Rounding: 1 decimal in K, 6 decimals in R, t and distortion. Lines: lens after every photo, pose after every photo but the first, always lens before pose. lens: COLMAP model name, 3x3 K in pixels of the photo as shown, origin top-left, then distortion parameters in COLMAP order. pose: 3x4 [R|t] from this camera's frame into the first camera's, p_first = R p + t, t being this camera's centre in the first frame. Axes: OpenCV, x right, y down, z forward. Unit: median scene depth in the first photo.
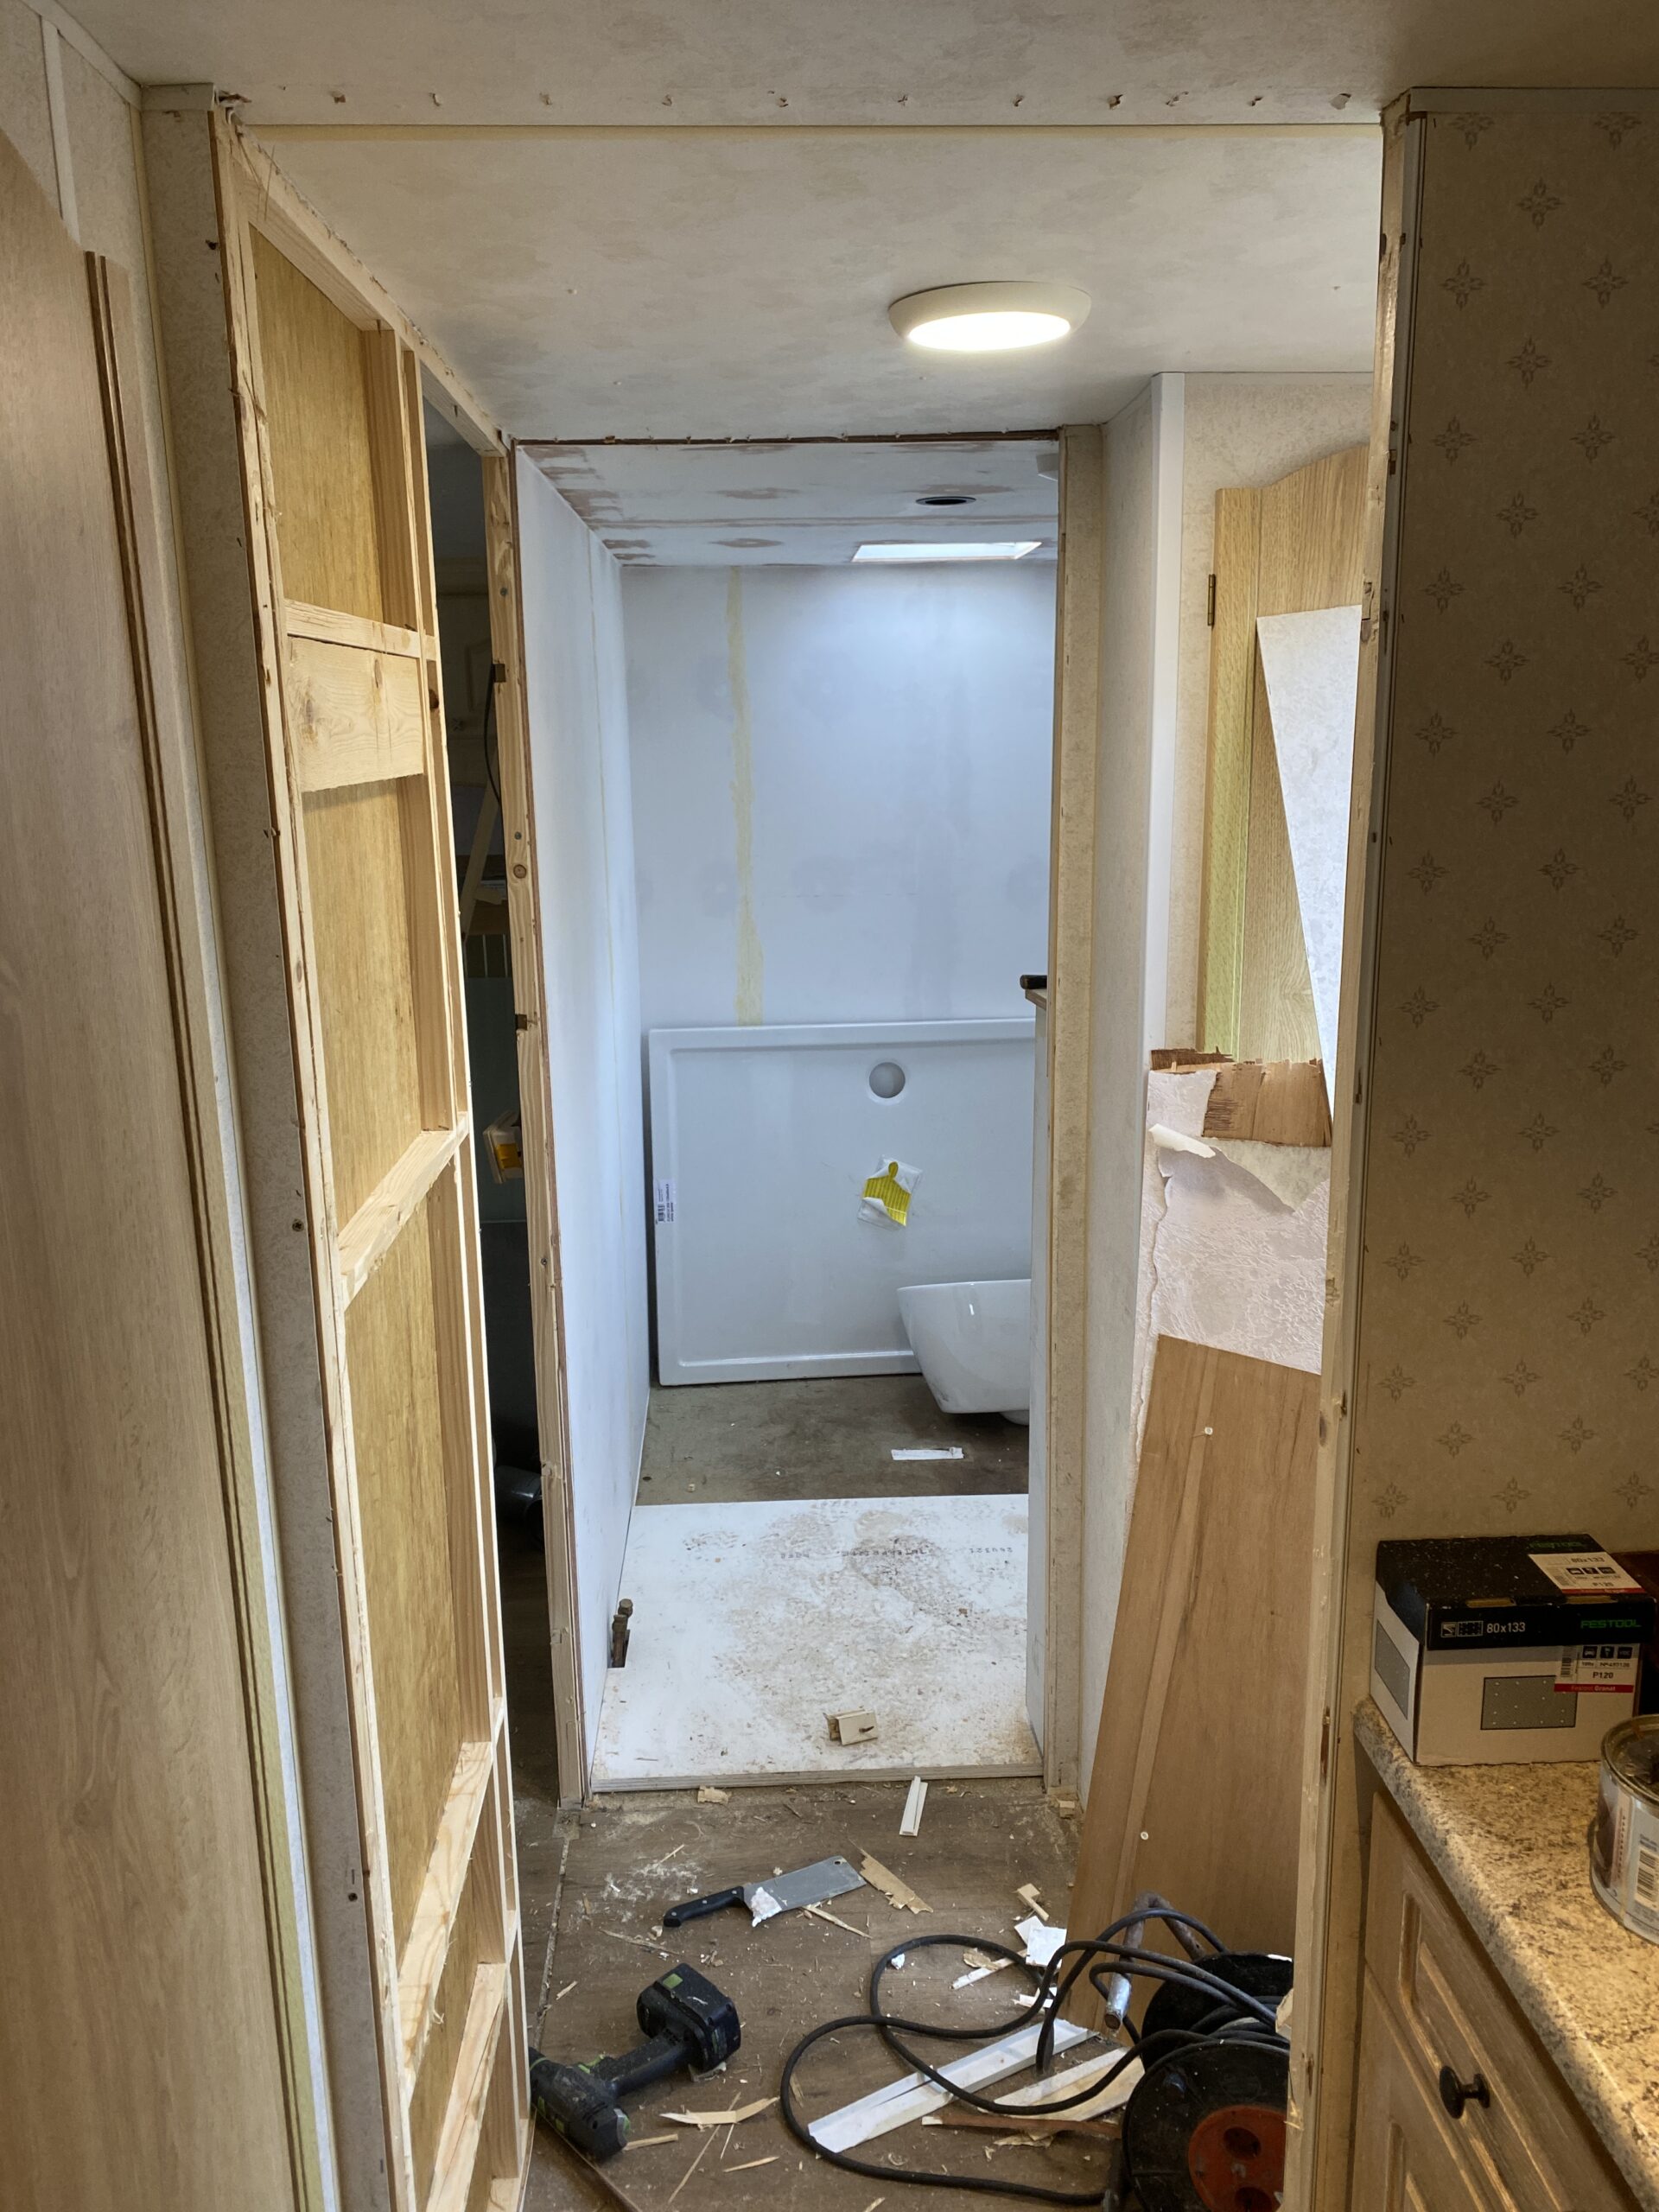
lens RADIAL K [[1691.8, 0, 829.5], [0, 1691.8, 1106.0], [0, 0, 1]] dist [0.007990, 0.004659]
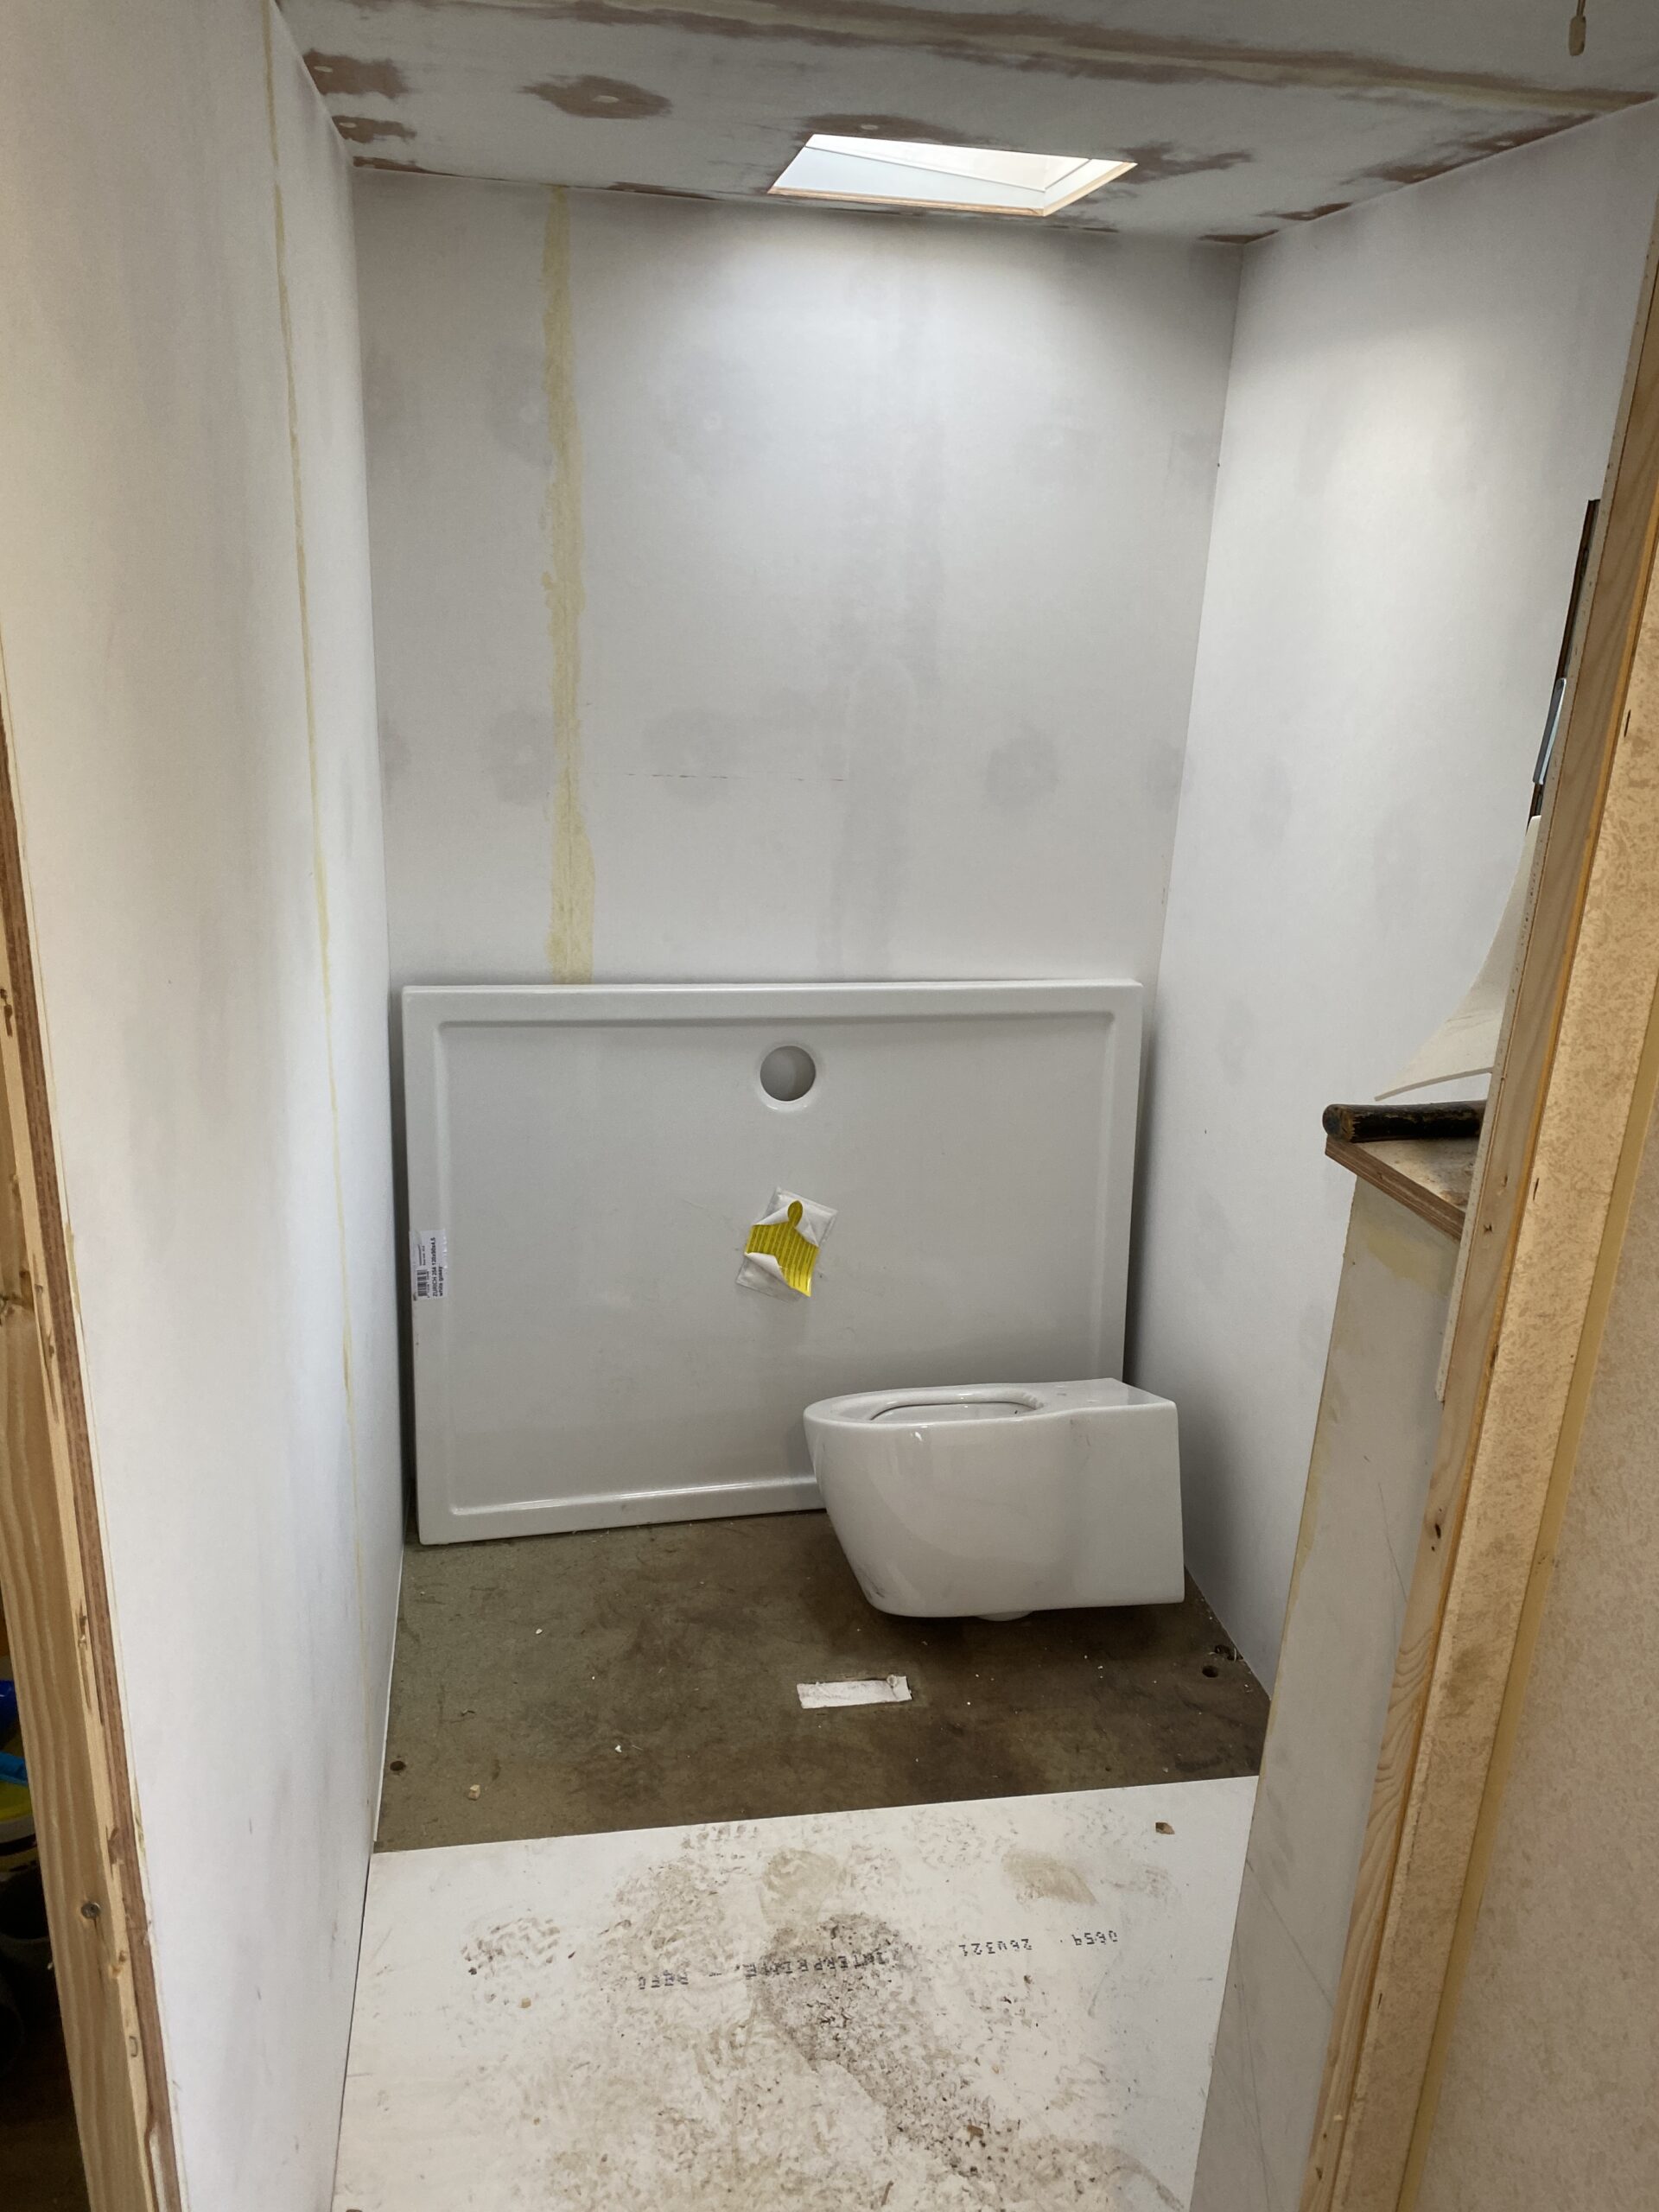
lens RADIAL K [[1683.6, 0, 837.4], [0, 1683.6, 1126.4], [0, 0, 1]] dist [-0.002736, -0.006602]
pose [[0.989654, 0.014619, 0.142728, -0.041084], [-0.031662, 0.992523, 0.117878, -0.077059], [-0.139937, -0.121178, 0.982717, 0.409808]]
